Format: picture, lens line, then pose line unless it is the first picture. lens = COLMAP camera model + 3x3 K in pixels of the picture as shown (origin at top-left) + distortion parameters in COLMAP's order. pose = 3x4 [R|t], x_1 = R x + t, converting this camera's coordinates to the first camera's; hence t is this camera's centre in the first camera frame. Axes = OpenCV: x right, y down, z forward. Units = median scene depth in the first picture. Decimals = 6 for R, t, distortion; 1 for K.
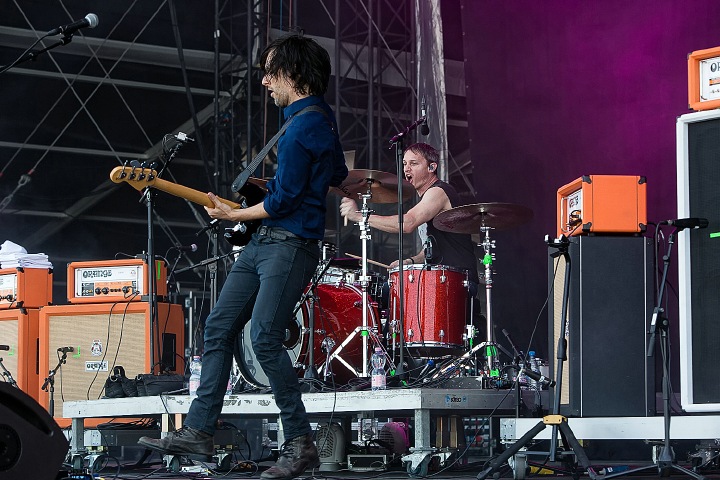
lens RADIAL K [[2294.4, 0, 360.0], [0, 2294.4, 240.0], [0, 0, 1]] dist [0.040982, 2.049240]
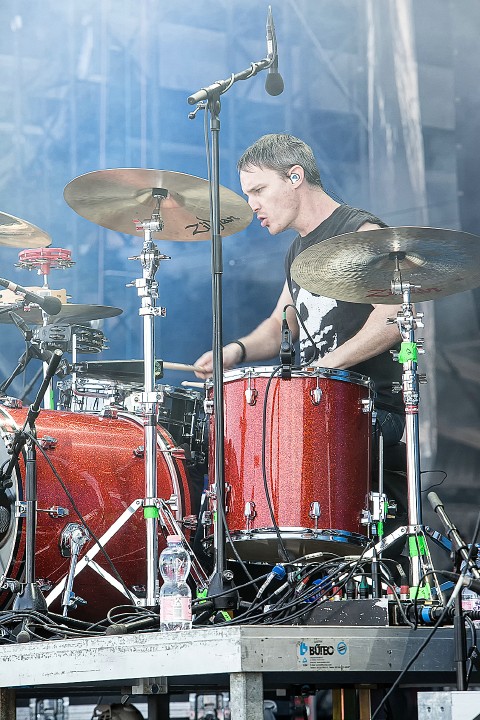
lens RADIAL K [[3376.3, 0, 240.0], [0, 3376.3, 360.0], [0, 0, 1]] dist [1.002469, 7.765804]
pose [[0.999085, -0.021164, -0.037166, 0.047055], [0.020483, 0.999617, -0.018608, 0.022475], [0.037545, 0.017829, 0.999136, 0.299840]]
